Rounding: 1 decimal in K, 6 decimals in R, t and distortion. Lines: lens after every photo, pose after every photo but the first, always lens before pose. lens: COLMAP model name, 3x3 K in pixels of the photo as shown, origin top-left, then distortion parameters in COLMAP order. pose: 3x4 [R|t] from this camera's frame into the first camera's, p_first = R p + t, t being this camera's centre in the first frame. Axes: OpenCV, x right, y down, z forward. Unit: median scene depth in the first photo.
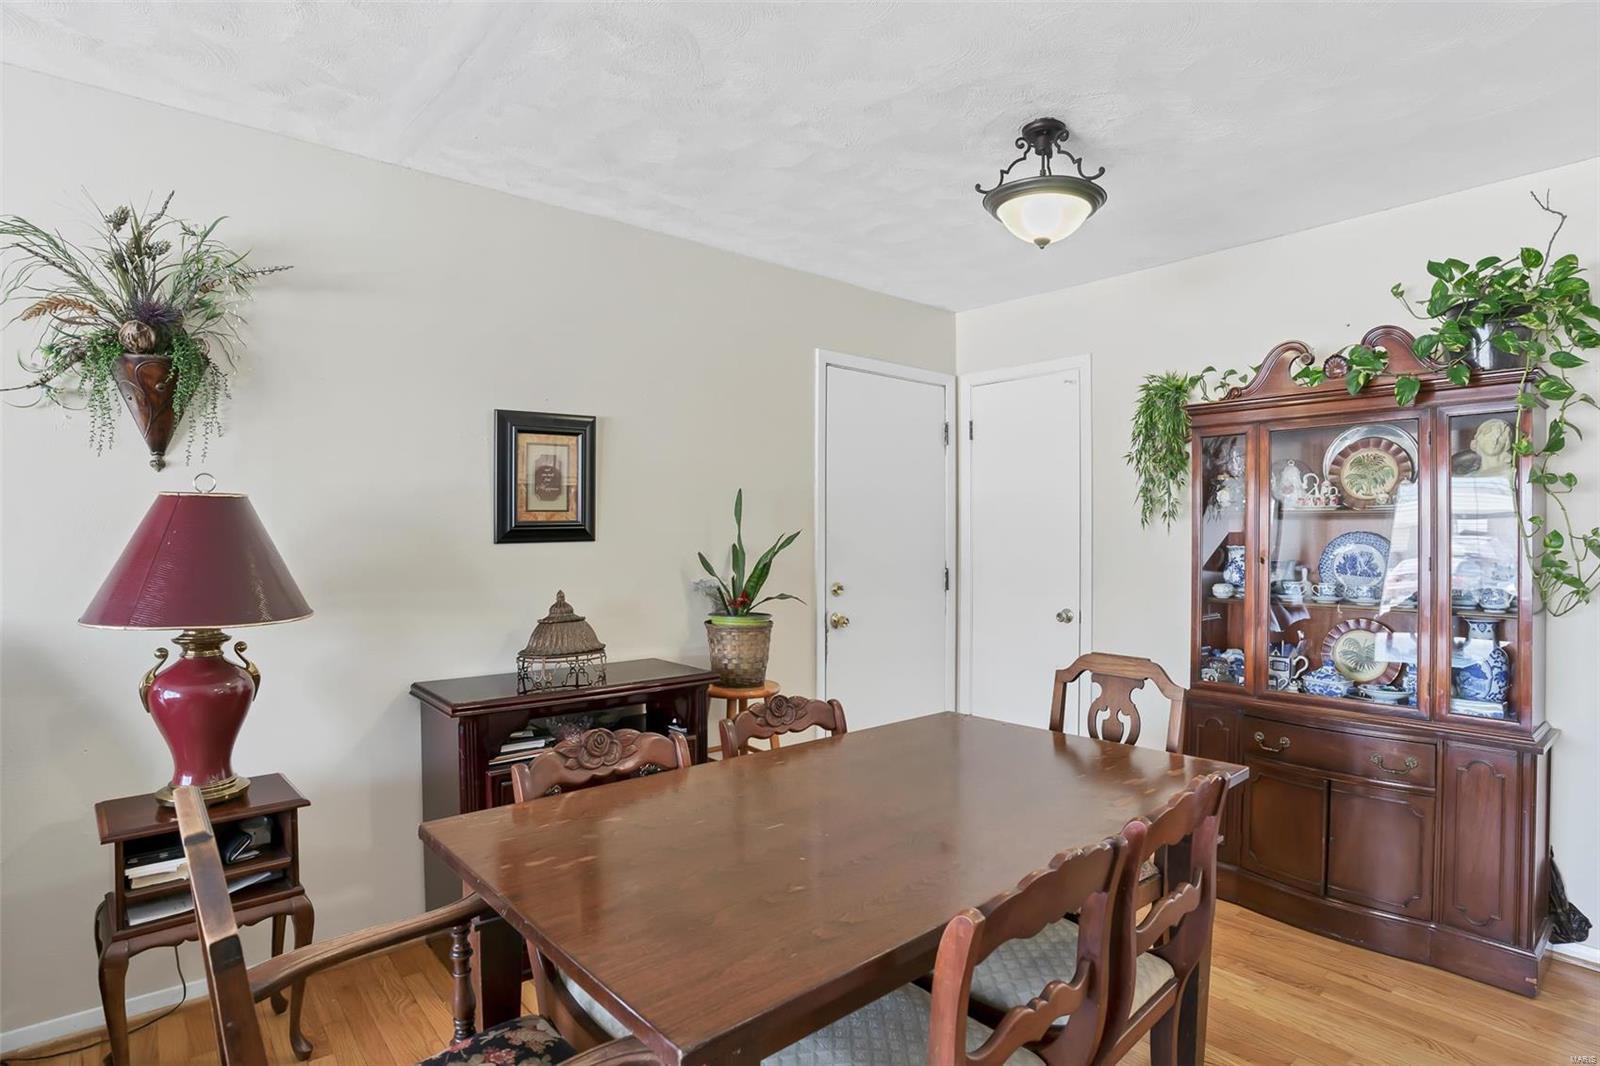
lens RADIAL K [[800.1, 0, 791.3], [0, 800.1, 530.6], [0, 0, 1]] dist [-0.039931, 0.001844]
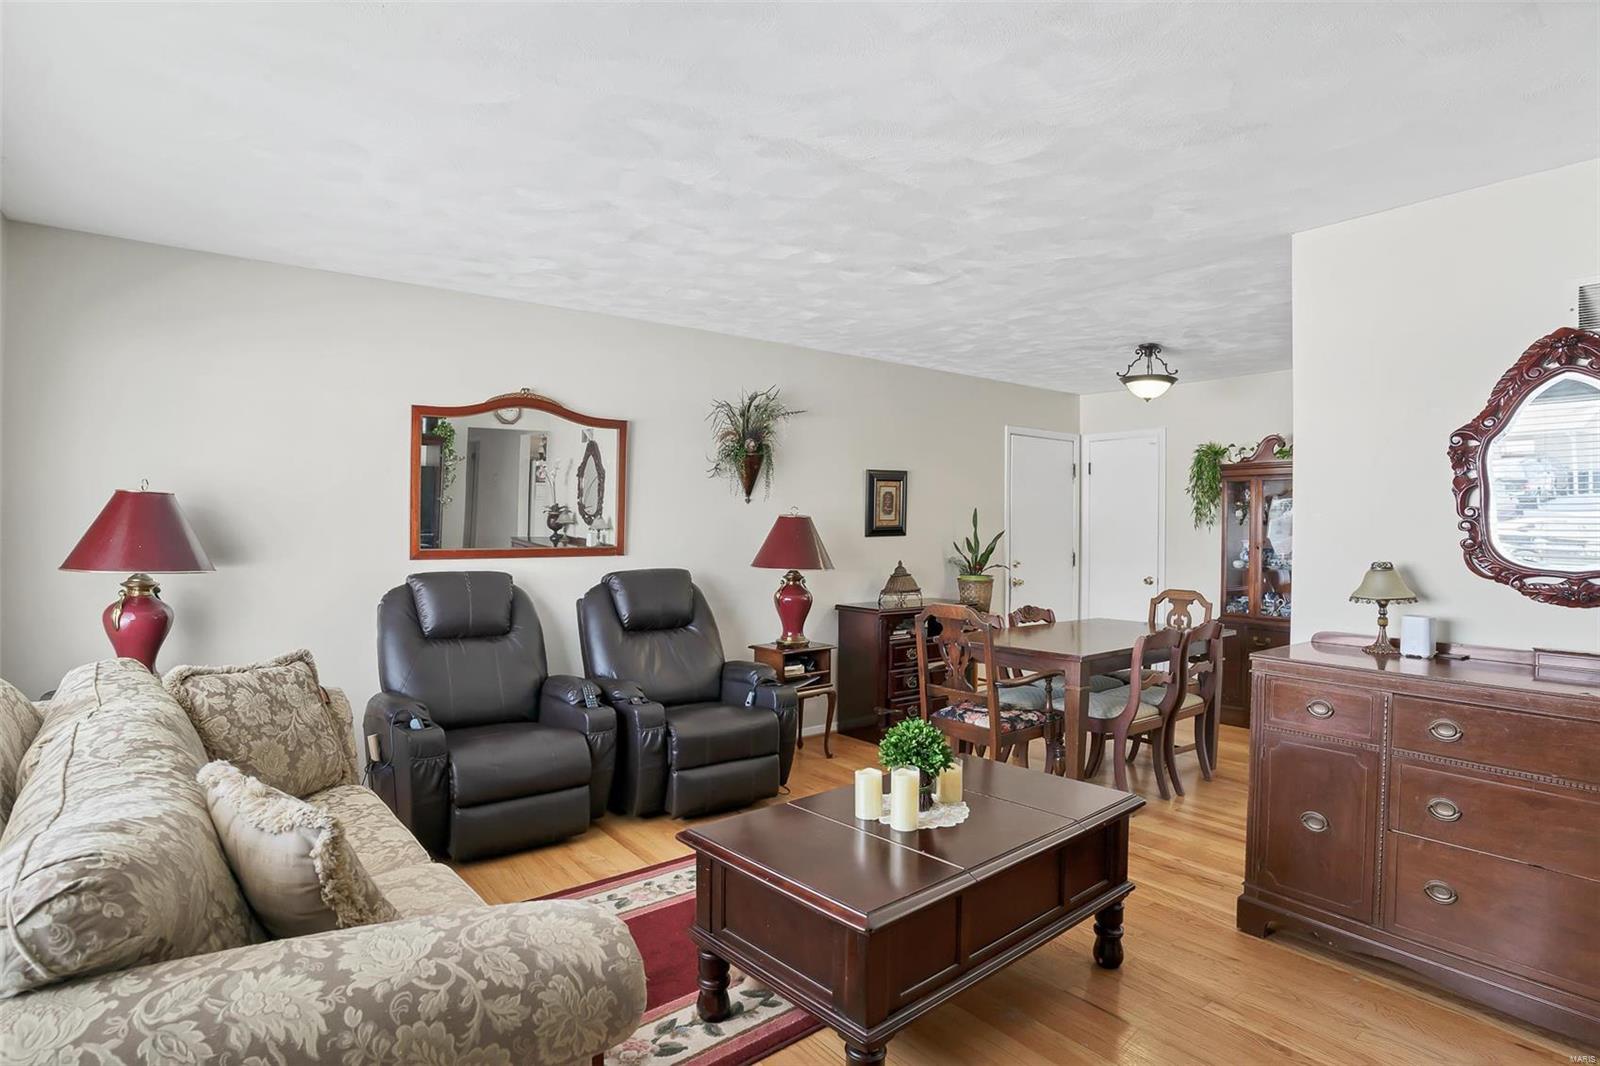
lens RADIAL K [[800.1, 0, 802.3], [0, 800.1, 527.4], [0, 0, 1]] dist [-0.039931, 0.001844]
pose [[0.998603, 0.005847, -0.052509, -0.425723], [-0.005512, 0.999963, 0.006537, -0.019407], [0.052545, -0.006238, 0.998599, -1.015719]]
